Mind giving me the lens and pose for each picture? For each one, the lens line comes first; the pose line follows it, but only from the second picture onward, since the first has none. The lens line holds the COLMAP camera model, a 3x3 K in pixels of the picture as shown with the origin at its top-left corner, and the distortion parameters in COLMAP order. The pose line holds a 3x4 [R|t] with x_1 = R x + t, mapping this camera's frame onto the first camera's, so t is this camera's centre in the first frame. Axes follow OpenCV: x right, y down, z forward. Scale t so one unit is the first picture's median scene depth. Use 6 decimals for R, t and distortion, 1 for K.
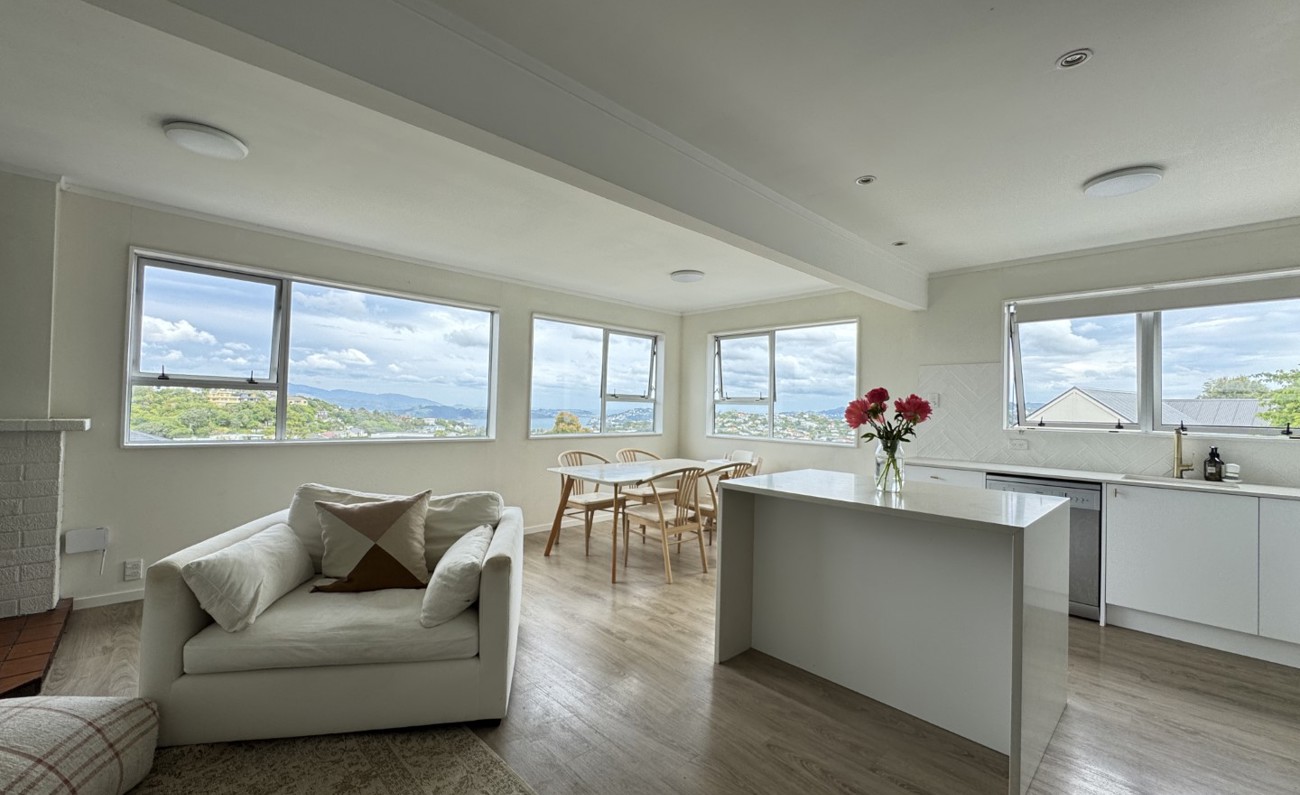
lens RADIAL K [[521.5, 0, 646.7], [0, 521.5, 399.5], [0, 0, 1]] dist [-0.001965, 0.000416]
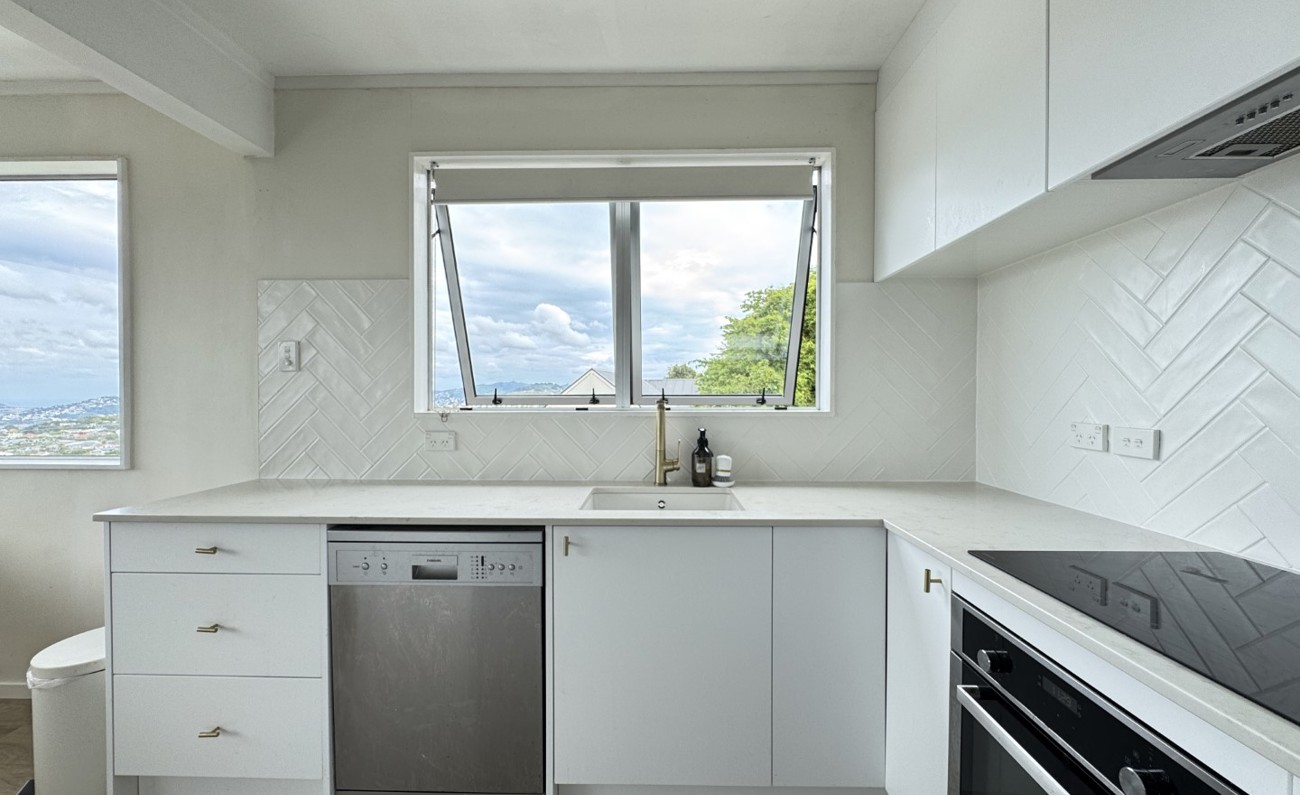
lens RADIAL K [[524.3, 0, 647.3], [0, 524.3, 400.4], [0, 0, 1]] dist [-0.007251, 0.000131]
pose [[0.708821, -0.028803, 0.704800, 0.400027], [0.004650, 0.999335, 0.036164, 0.023281], [-0.705373, -0.022356, 0.708483, 0.399105]]
